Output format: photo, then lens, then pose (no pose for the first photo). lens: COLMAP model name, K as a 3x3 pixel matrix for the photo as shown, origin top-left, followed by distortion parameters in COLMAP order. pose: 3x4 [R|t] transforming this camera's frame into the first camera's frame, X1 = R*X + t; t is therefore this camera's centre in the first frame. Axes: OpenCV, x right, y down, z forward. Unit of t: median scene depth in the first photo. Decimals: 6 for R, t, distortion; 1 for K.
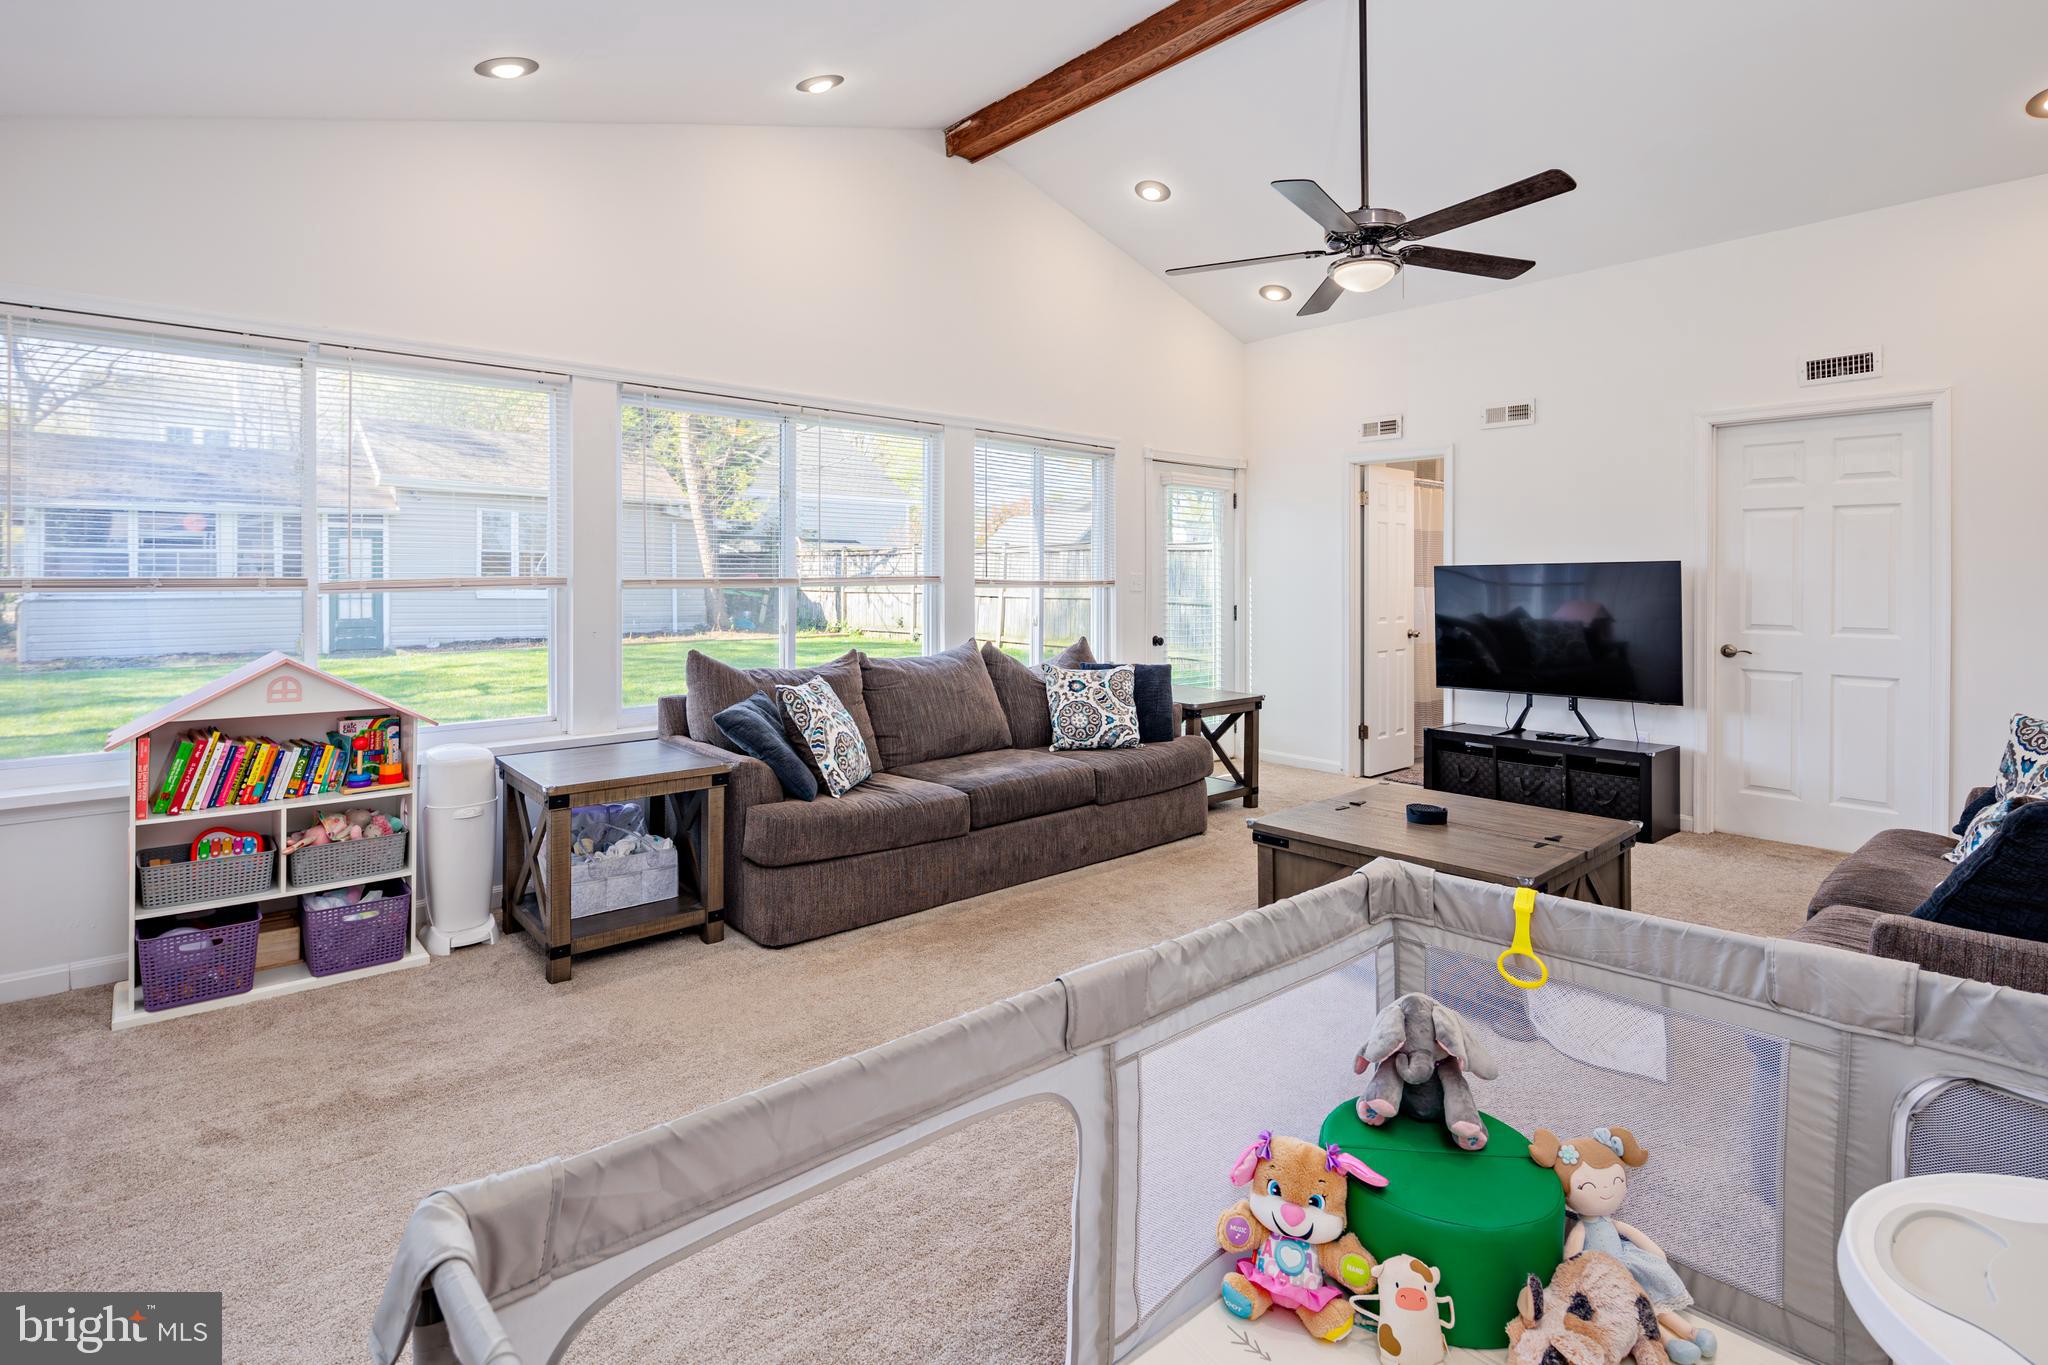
lens RADIAL K [[998.1, 0, 1019.2], [0, 998.1, 591.4], [0, 0, 1]] dist [0.003947, 0.000766]
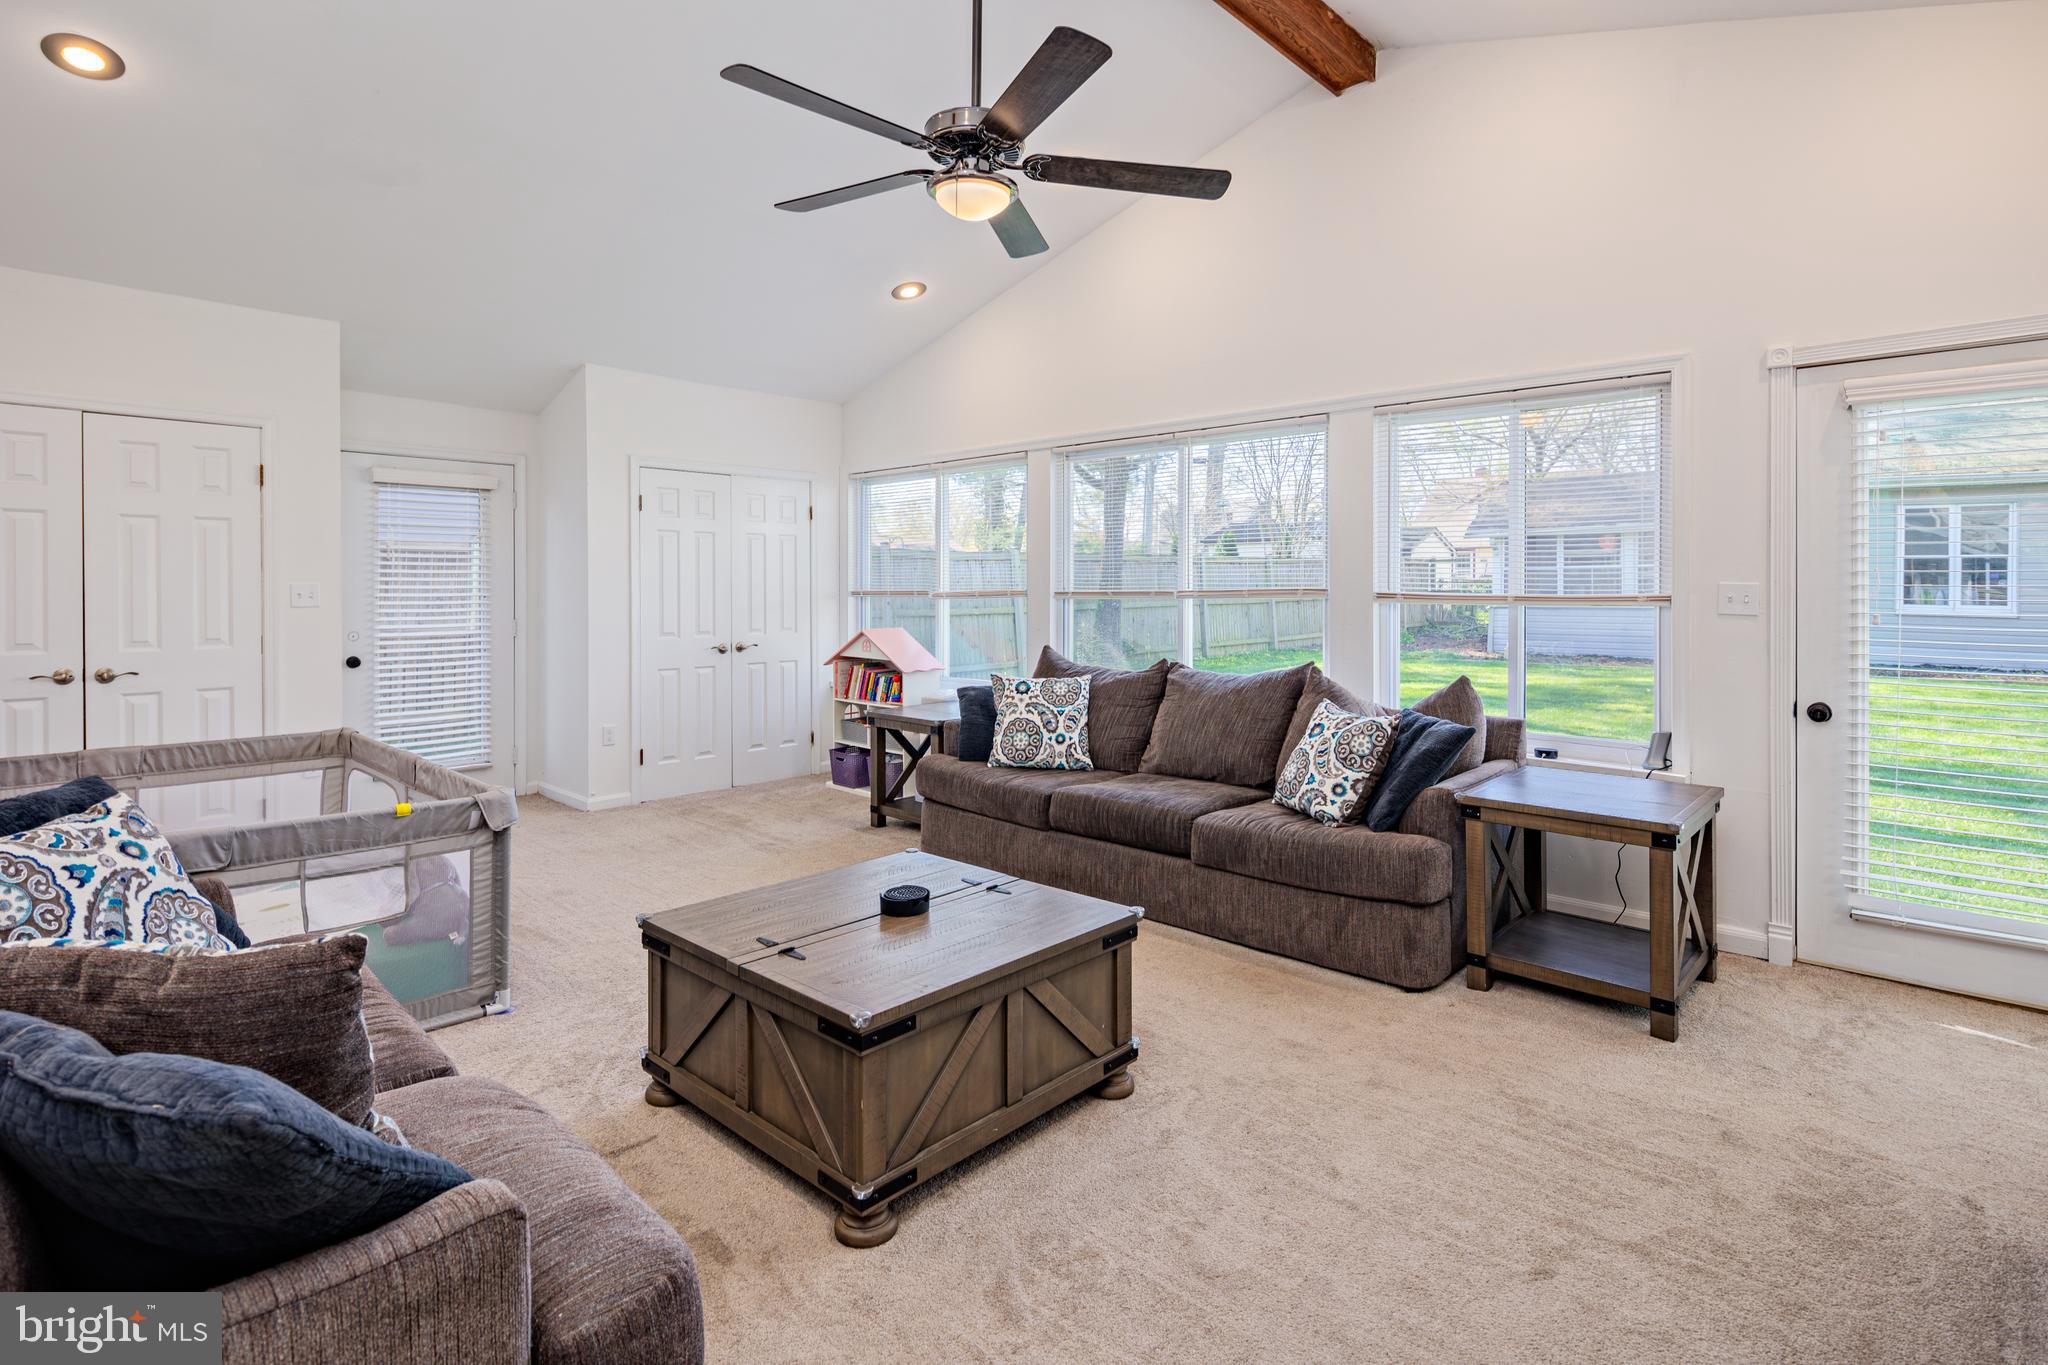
lens RADIAL K [[998.1, 0, 1019.2], [0, 998.1, 591.4], [0, 0, 1]] dist [0.003947, 0.000766]
pose [[0.099033, 0.001385, -0.995083, 1.022064], [-0.013854, 0.999904, 0.000013, -0.010405], [0.994988, 0.013784, 0.099043, 0.880764]]
